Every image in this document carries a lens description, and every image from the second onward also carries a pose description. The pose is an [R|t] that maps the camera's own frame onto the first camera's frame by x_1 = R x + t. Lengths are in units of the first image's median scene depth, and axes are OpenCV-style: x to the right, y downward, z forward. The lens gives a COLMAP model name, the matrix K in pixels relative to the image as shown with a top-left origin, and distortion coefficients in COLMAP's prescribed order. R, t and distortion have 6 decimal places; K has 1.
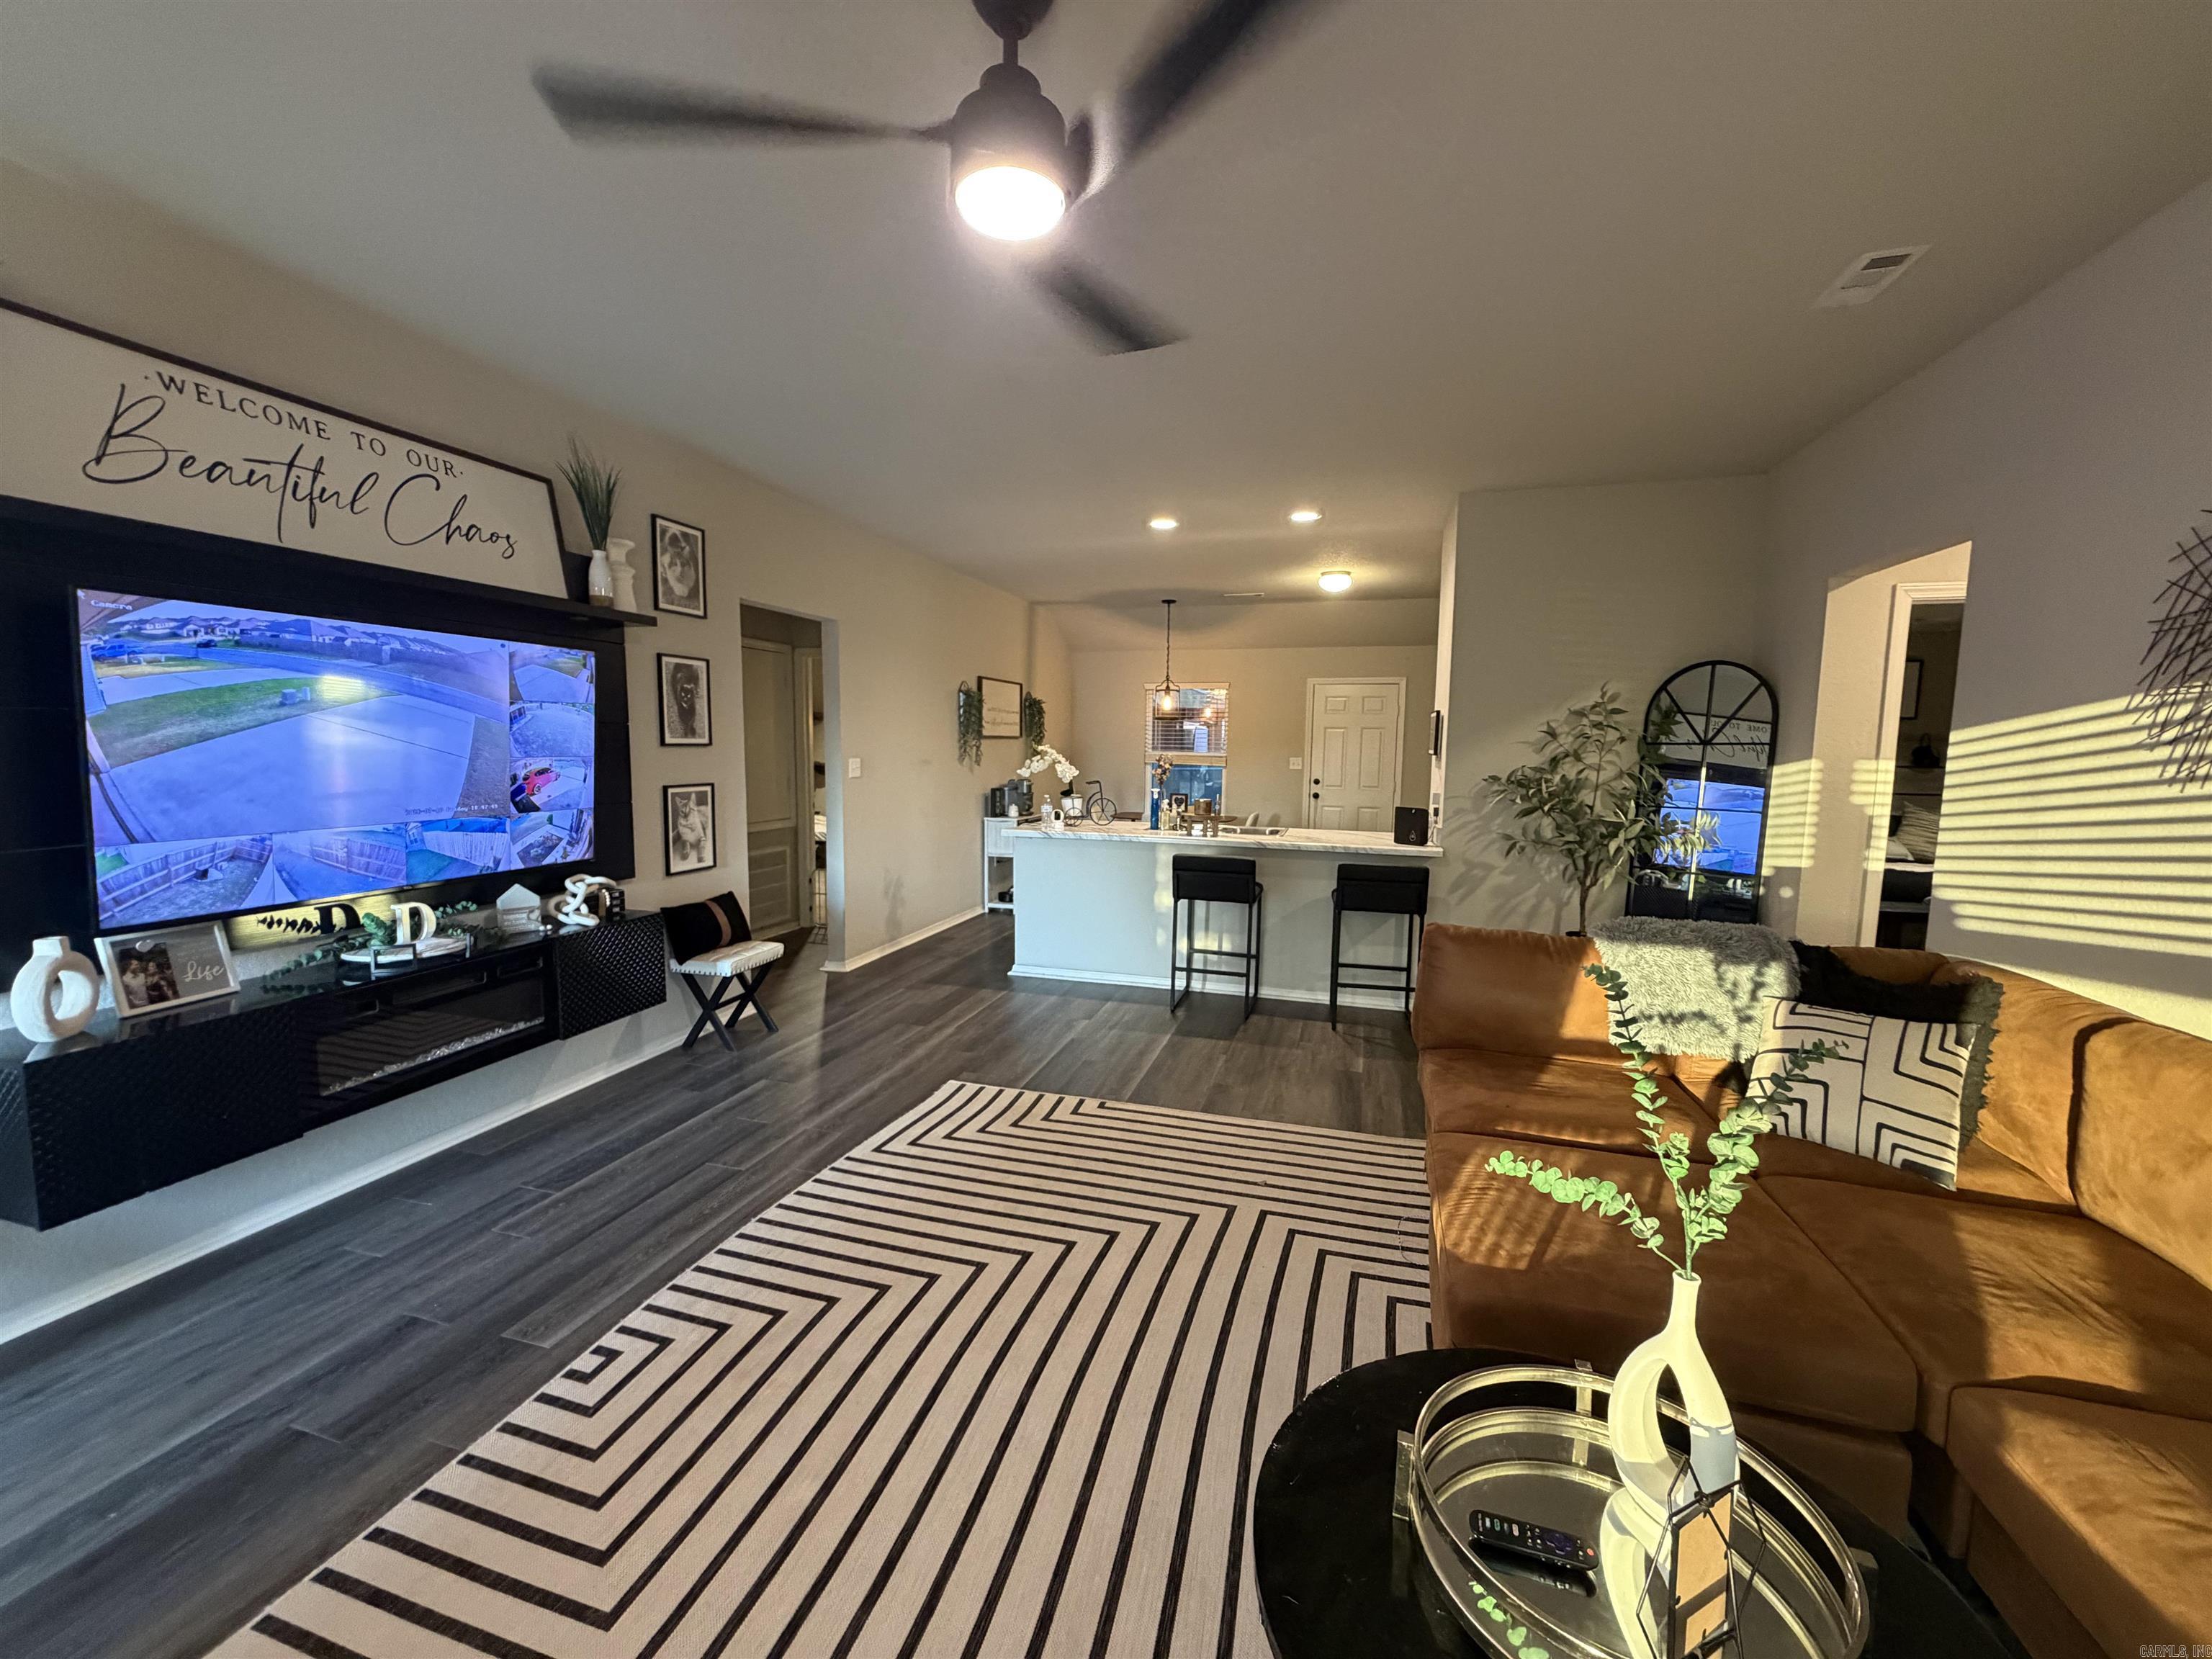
lens RADIAL K [[885.3, 0, 1099.8], [0, 885.3, 831.4], [0, 0, 1]] dist [0.001106, 0.000044]
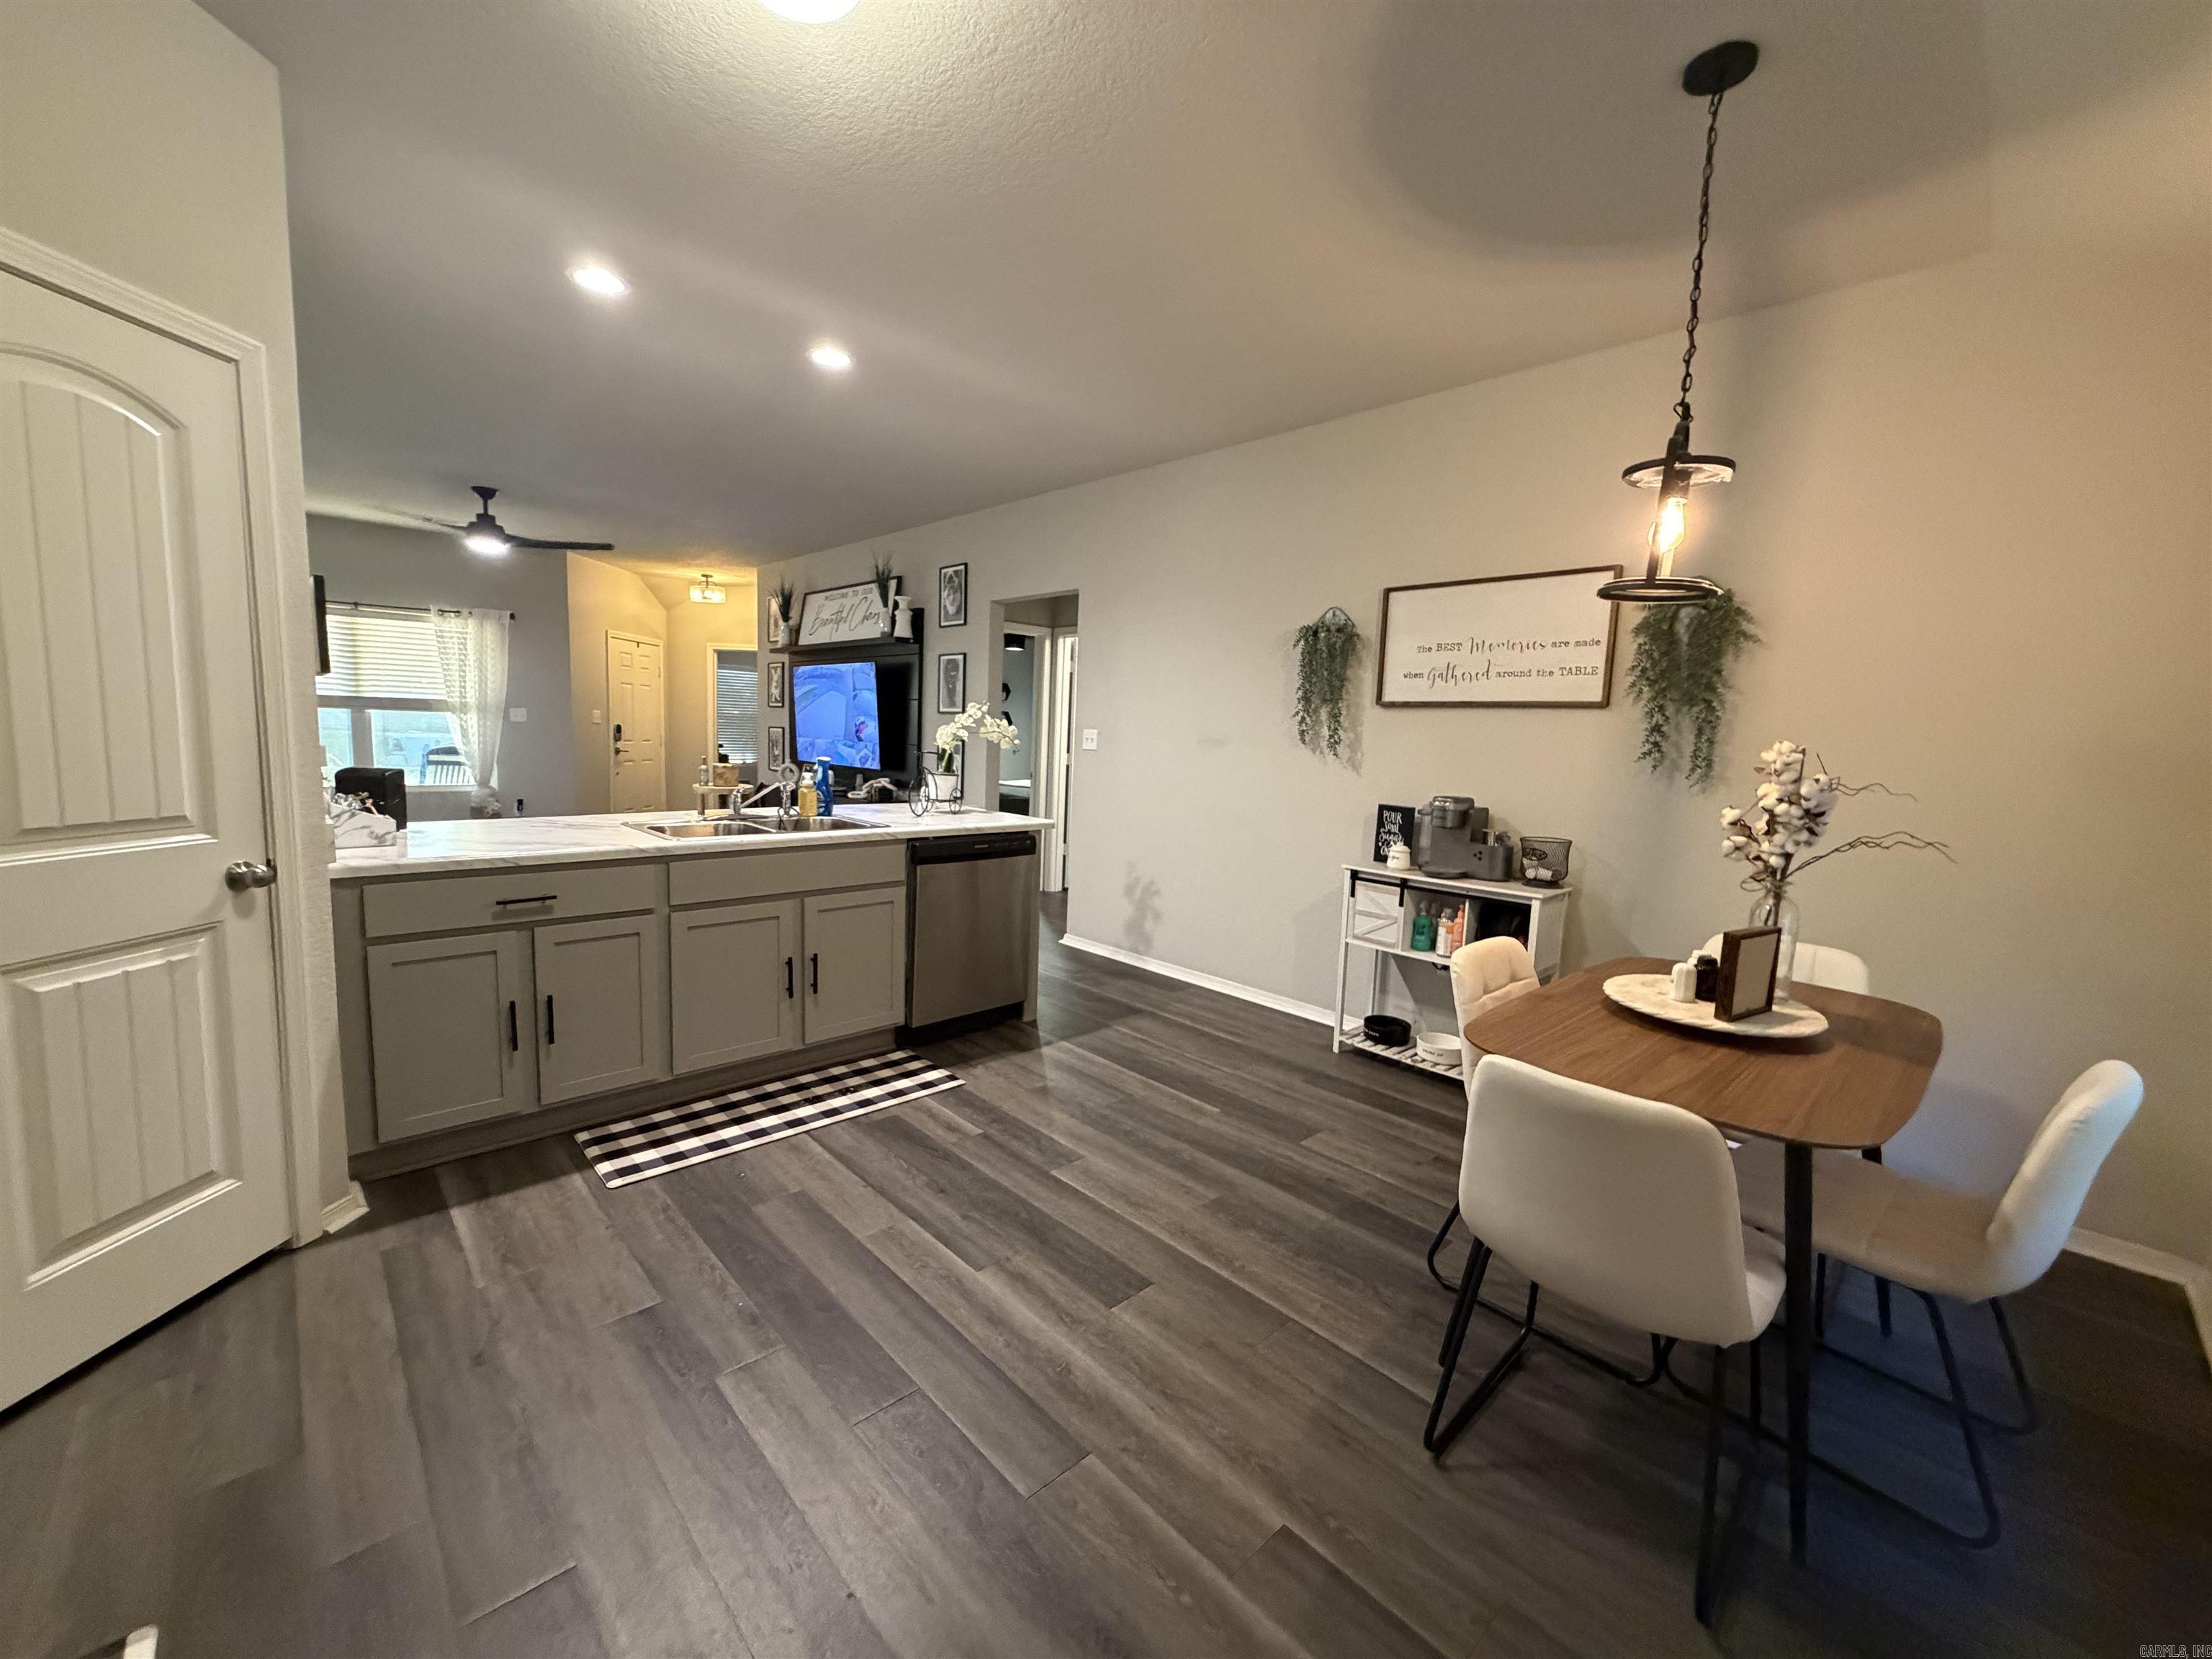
lens RADIAL K [[885.3, 0, 1099.8], [0, 885.3, 831.4], [0, 0, 1]] dist [0.001106, 0.000044]
pose [[-0.501707, 0.069300, -0.862257, 0.970261], [-0.127383, 0.980000, 0.152881, -0.217843], [0.855607, 0.186539, -0.482845, 2.667286]]
